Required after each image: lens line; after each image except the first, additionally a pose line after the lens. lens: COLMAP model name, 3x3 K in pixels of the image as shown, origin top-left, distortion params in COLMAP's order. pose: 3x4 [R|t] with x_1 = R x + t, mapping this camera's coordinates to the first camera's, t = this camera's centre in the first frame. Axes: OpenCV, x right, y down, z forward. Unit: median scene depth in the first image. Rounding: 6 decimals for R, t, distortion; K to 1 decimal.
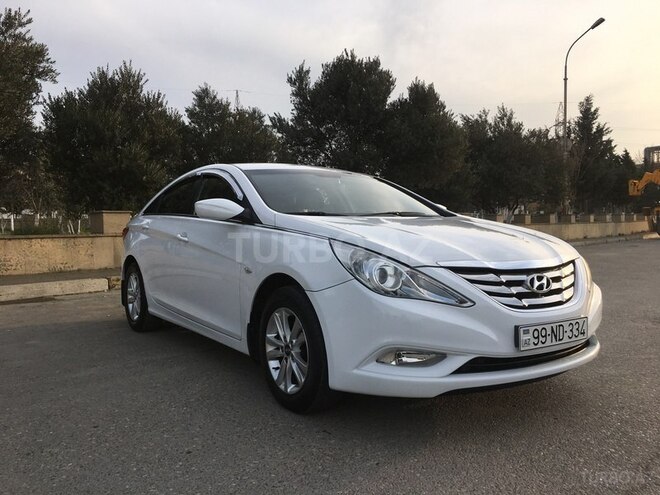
lens RADIAL K [[563.7, 0, 332.6], [0, 563.7, 248.6], [0, 0, 1]] dist [0.084512, -0.108798]
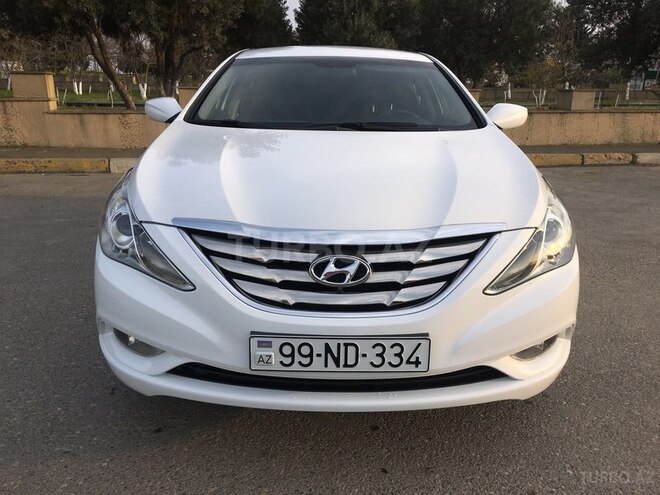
lens RADIAL K [[563.7, 0, 332.1], [0, 563.7, 248.5], [0, 0, 1]] dist [0.084512, -0.108798]
pose [[0.829682, 0.161166, -0.534465, 0.696826], [-0.043299, 0.973113, 0.226222, -0.102808], [0.556554, -0.164551, 0.814353, 0.514697]]
